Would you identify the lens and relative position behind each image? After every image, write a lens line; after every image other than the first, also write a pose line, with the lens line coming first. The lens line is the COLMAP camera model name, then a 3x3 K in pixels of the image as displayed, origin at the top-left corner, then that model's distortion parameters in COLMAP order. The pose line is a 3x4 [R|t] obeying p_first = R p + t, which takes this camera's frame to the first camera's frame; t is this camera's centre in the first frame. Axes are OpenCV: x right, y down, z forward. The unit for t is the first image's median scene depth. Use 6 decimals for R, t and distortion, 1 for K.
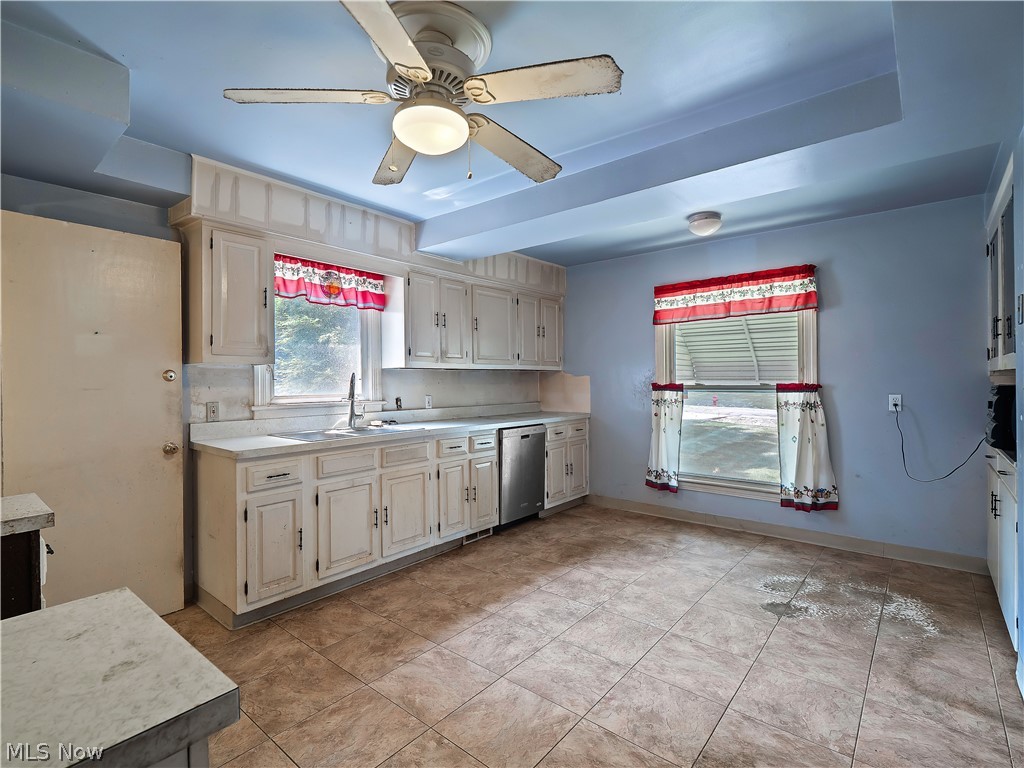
lens RADIAL K [[497.9, 0, 508.3], [0, 497.9, 381.5], [0, 0, 1]] dist [0.001048, -0.000884]
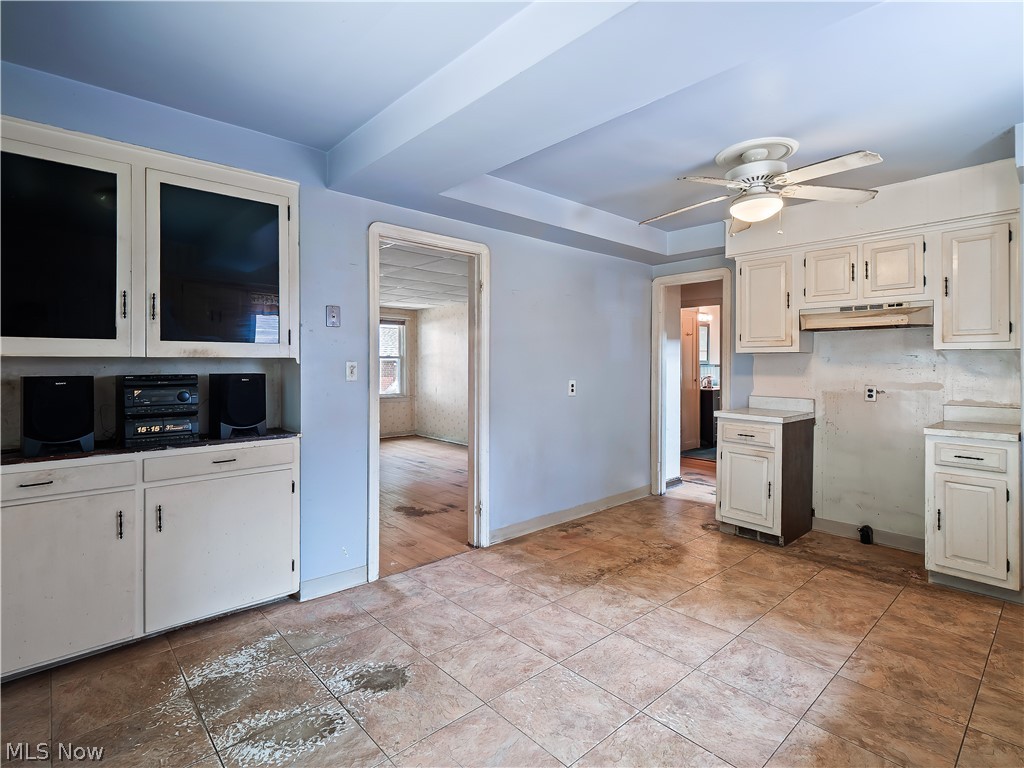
lens RADIAL K [[515.3, 0, 508.7], [0, 515.3, 360.9], [0, 0, 1]] dist [-0.000669, -0.000119]
pose [[-0.991400, 0.004855, 0.130774, 0.255945], [0.005260, 0.999982, 0.002749, -0.012264], [-0.130759, 0.003413, -0.991408, 1.671083]]
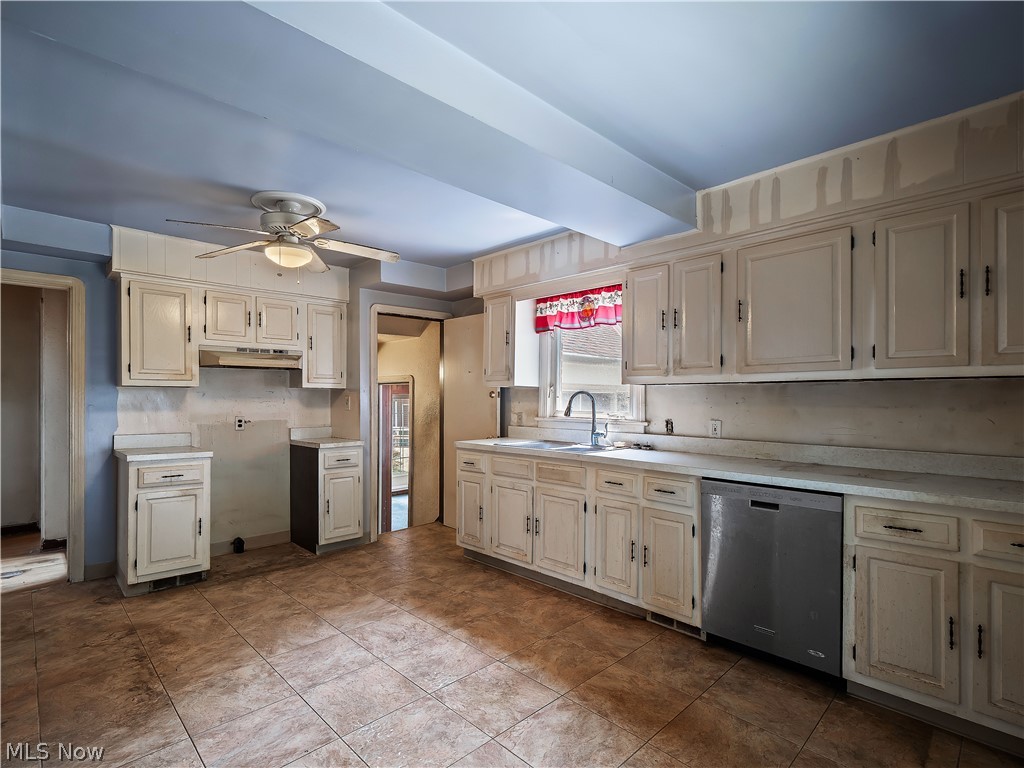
lens RADIAL K [[502.7, 0, 499.2], [0, 502.7, 397.5], [0, 0, 1]] dist [0.002110, 0.000749]
pose [[-0.109161, 0.005365, -0.994010, 0.926343], [-0.005762, 0.999965, 0.006030, -0.011585], [0.994007, 0.006386, -0.109126, 1.171537]]
